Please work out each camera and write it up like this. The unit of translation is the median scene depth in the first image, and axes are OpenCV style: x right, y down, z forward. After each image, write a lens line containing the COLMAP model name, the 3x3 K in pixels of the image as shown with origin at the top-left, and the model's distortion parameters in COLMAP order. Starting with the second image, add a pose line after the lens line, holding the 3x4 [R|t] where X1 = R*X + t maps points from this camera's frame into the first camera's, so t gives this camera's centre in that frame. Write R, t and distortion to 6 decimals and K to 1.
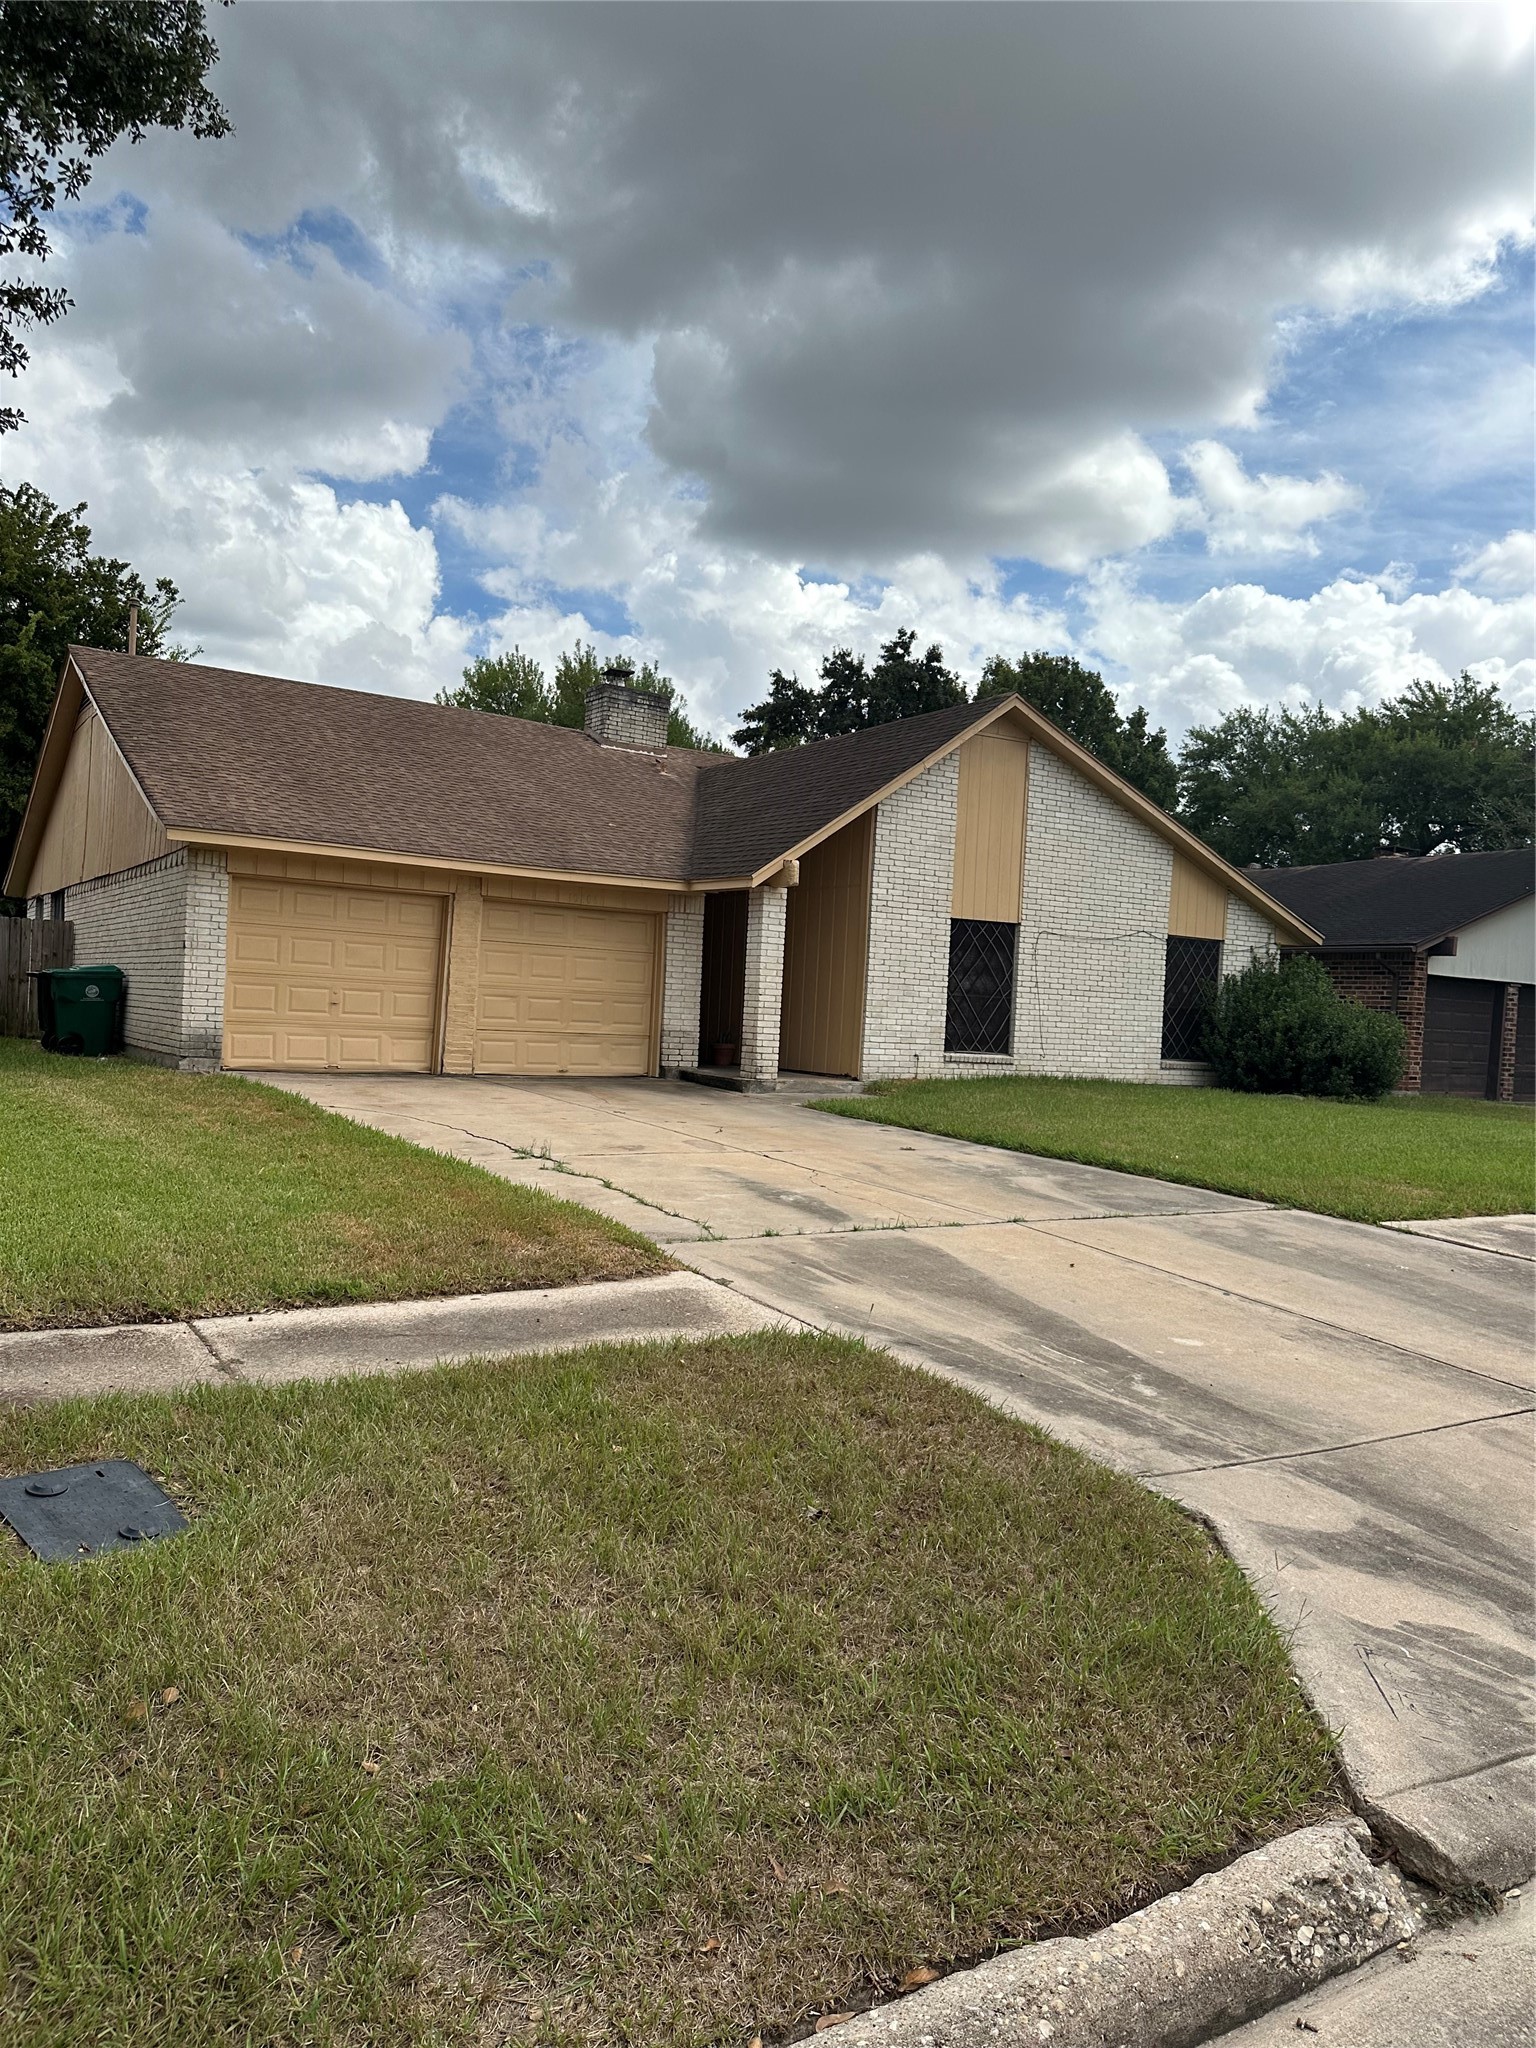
lens RADIAL K [[1440.0, 0, 768.0], [0, 1440.0, 1024.0], [0, 0, 1]] dist [0.092554, -0.000017]
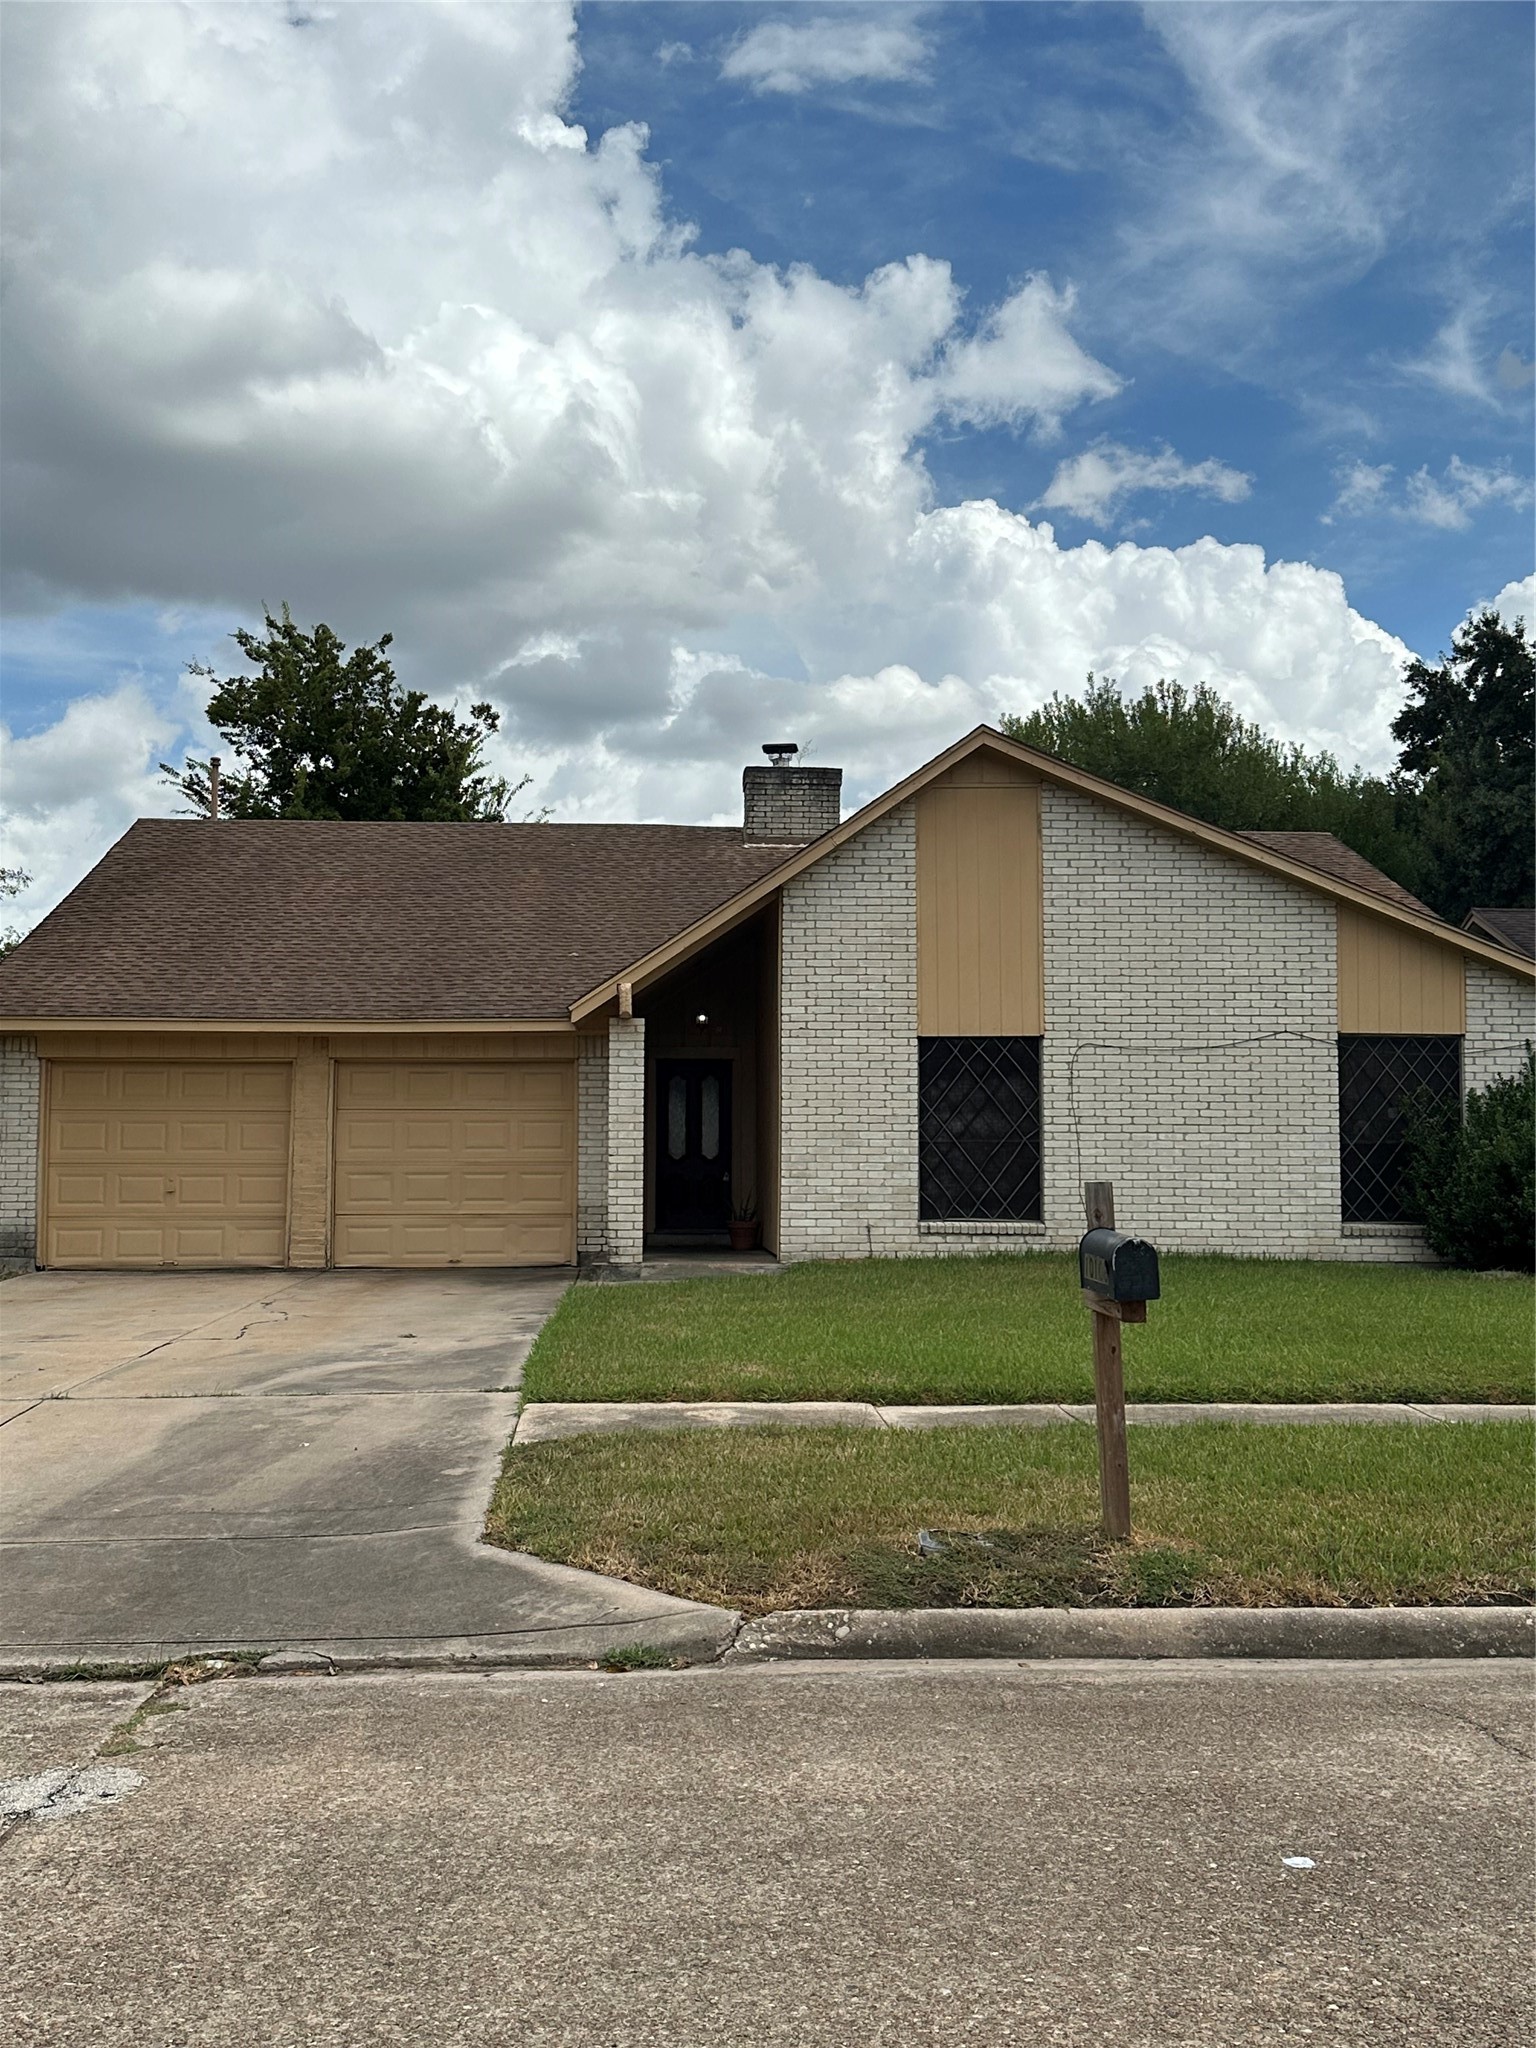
lens RADIAL K [[2161.9, 0, 768.0], [0, 2161.9, 1024.0], [0, 0, 1]] dist [0.224048, -0.607496]
pose [[0.870048, -0.081227, -0.486230, 0.609948], [0.037231, 0.994342, -0.099490, 0.027475], [0.491560, 0.068458, 0.868149, 0.002168]]
